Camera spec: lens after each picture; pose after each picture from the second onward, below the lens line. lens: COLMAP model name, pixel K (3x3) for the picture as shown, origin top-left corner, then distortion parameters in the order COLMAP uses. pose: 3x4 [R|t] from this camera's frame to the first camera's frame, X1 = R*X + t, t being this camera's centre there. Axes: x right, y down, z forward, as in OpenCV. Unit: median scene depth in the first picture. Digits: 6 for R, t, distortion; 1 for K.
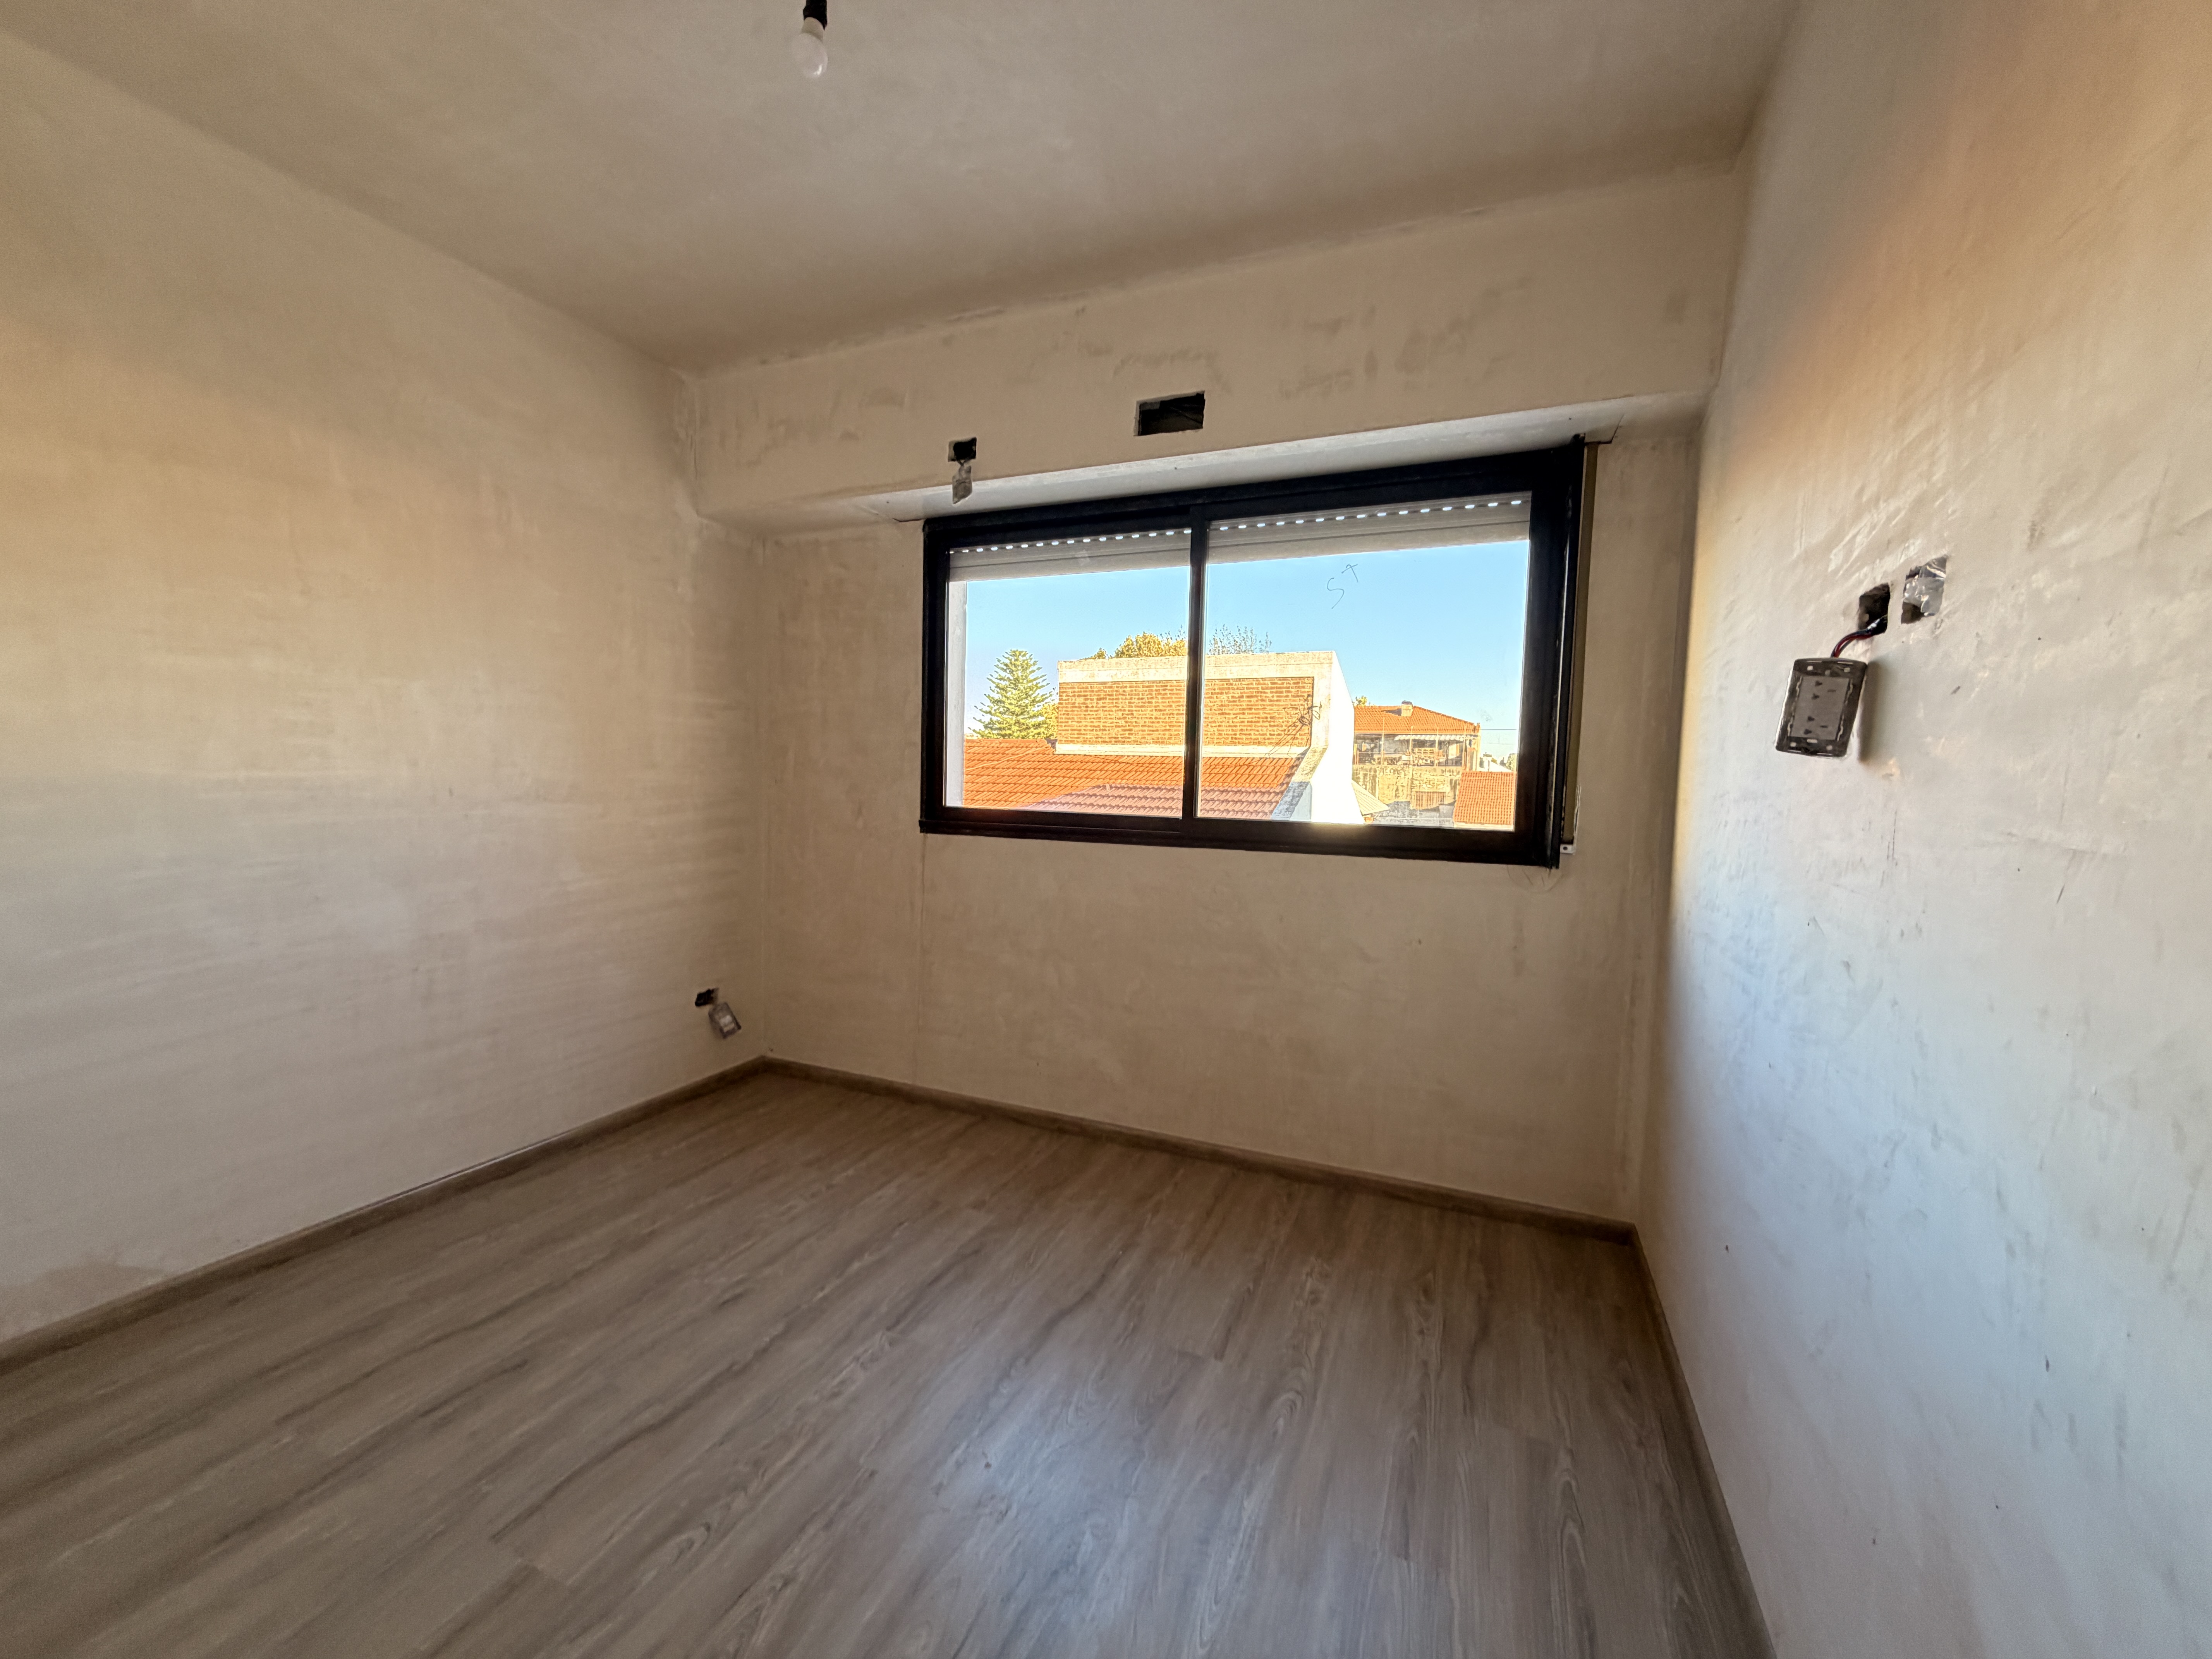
lens RADIAL K [[876.7, 0, 1099.3], [0, 876.7, 834.9], [0, 0, 1]] dist [-0.000921, 0.000177]
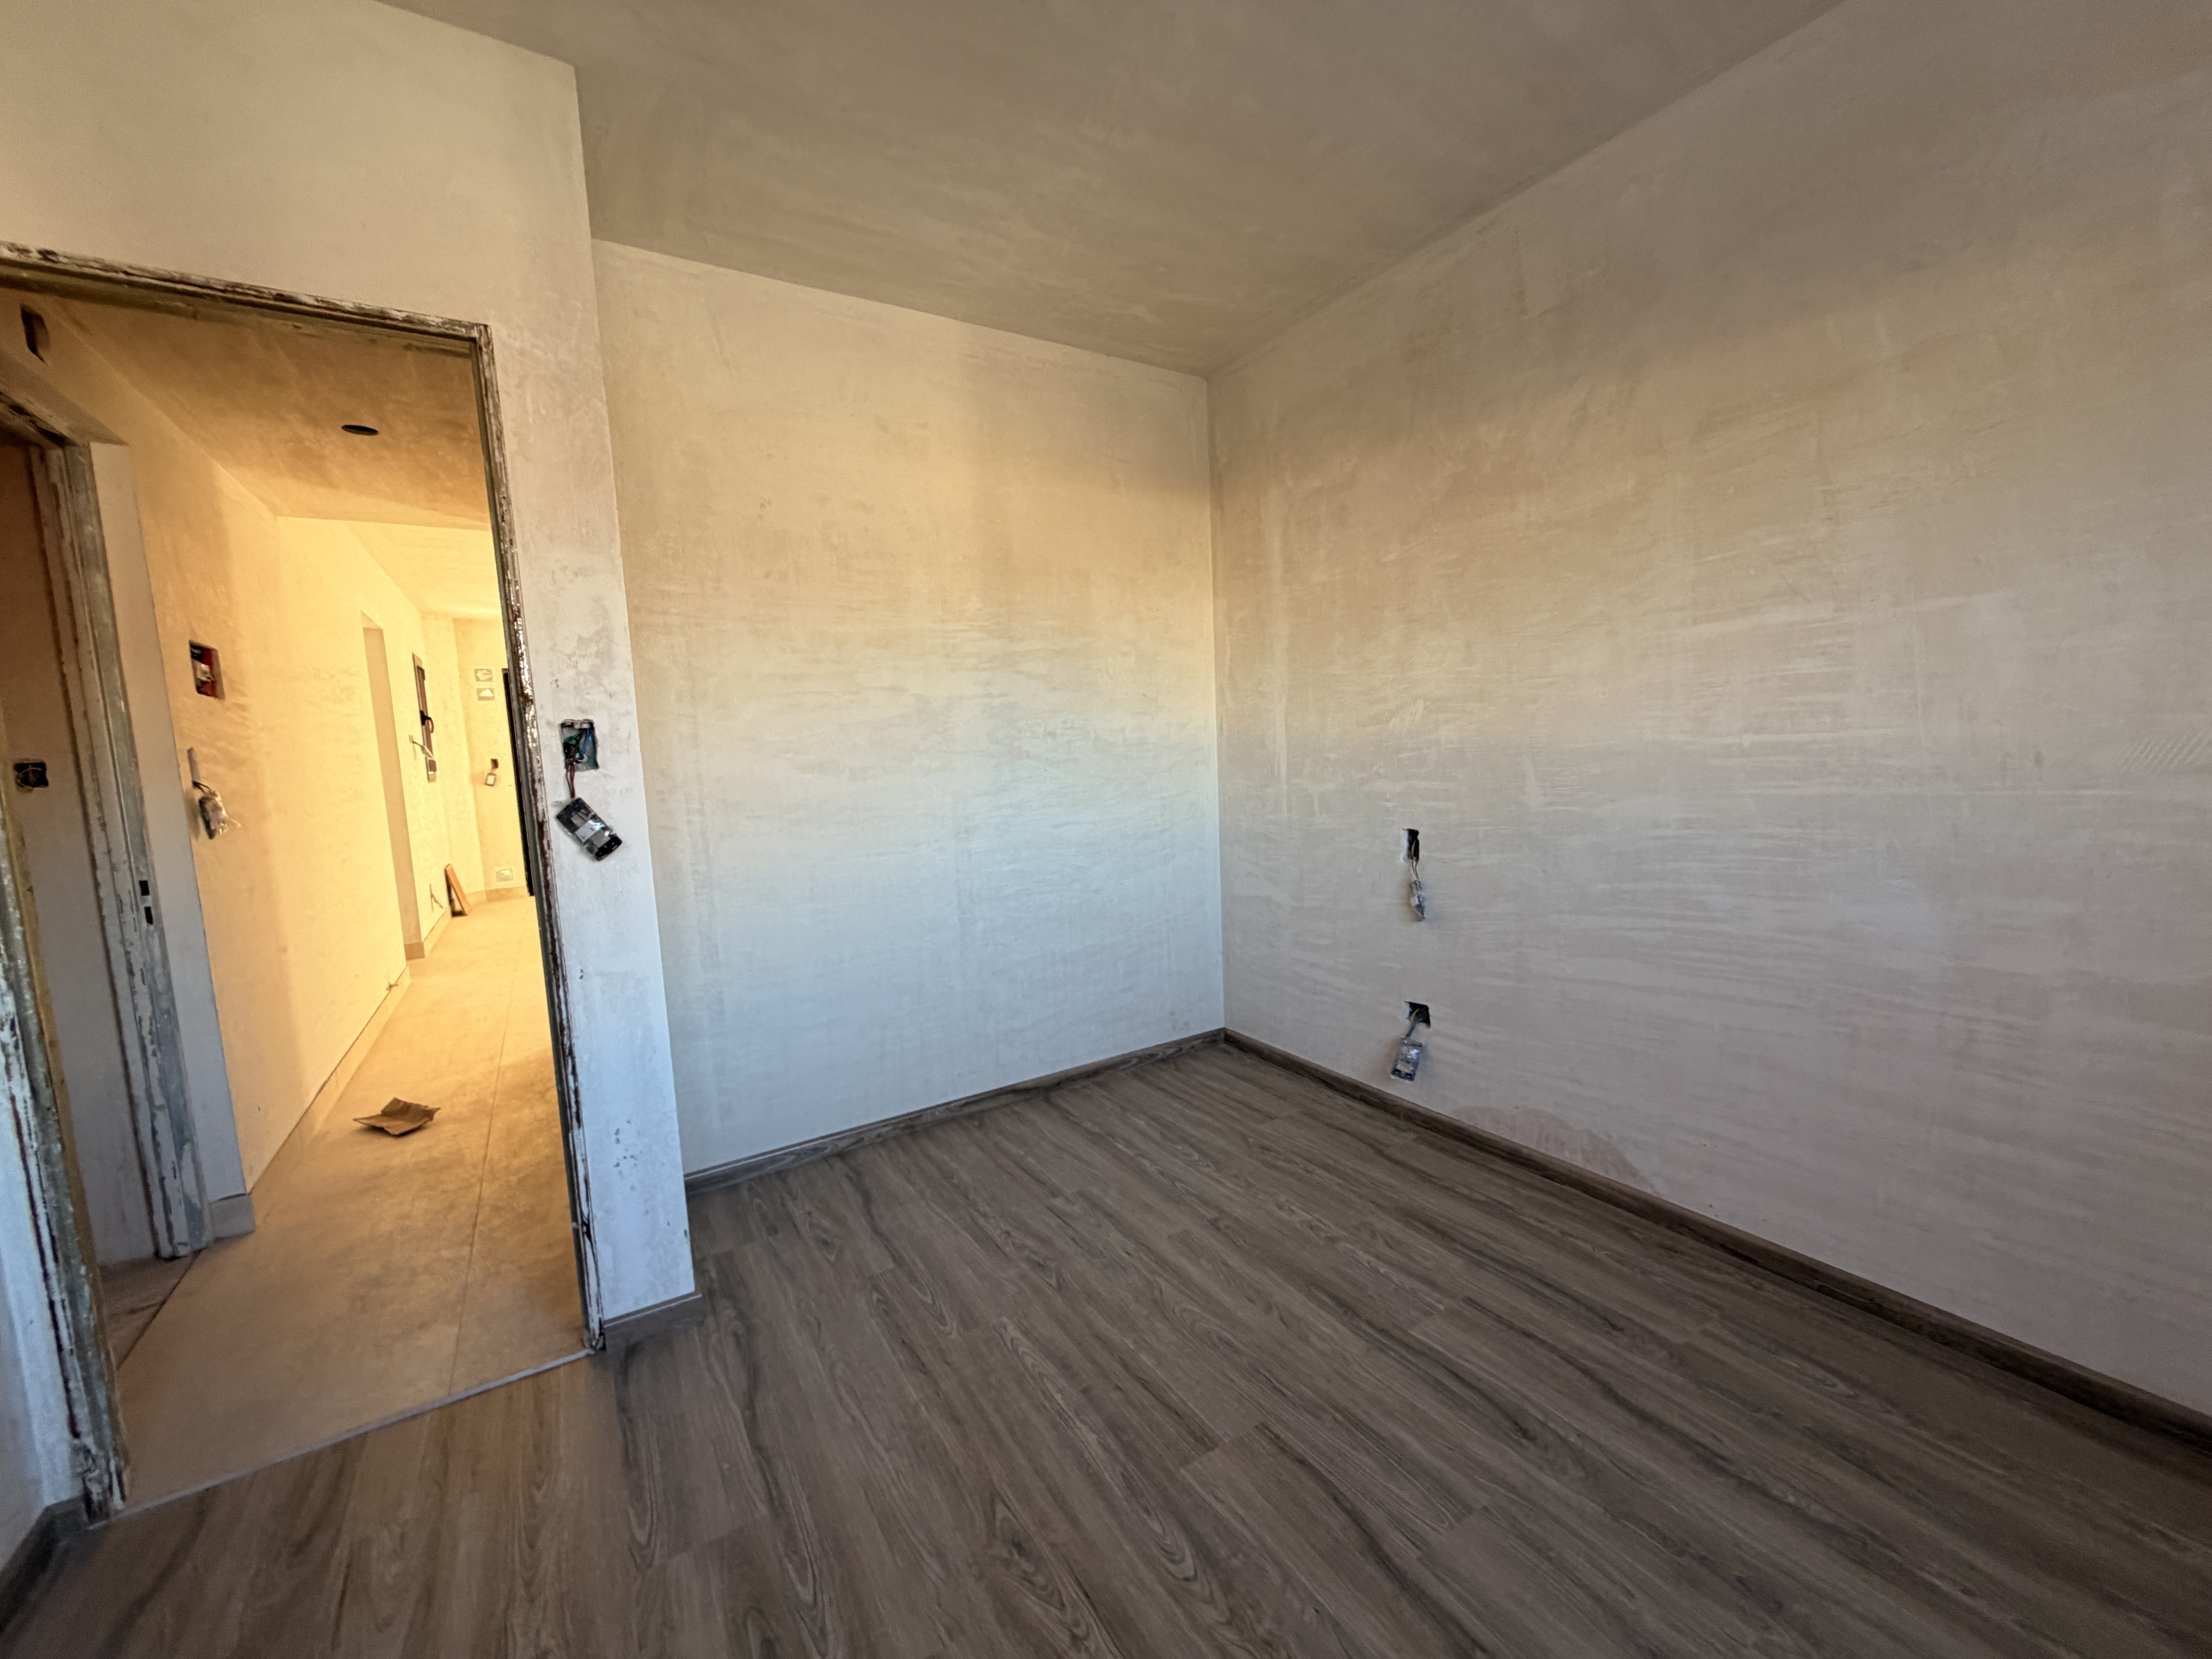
lens RADIAL K [[876.7, 0, 1099.3], [0, 876.7, 834.9], [0, 0, 1]] dist [-0.000921, 0.000177]
pose [[-0.567987, 0.083254, -0.818816, 0.211562], [-0.029748, 0.992144, 0.121513, -0.062850], [0.822500, 0.093376, -0.561048, 0.998628]]
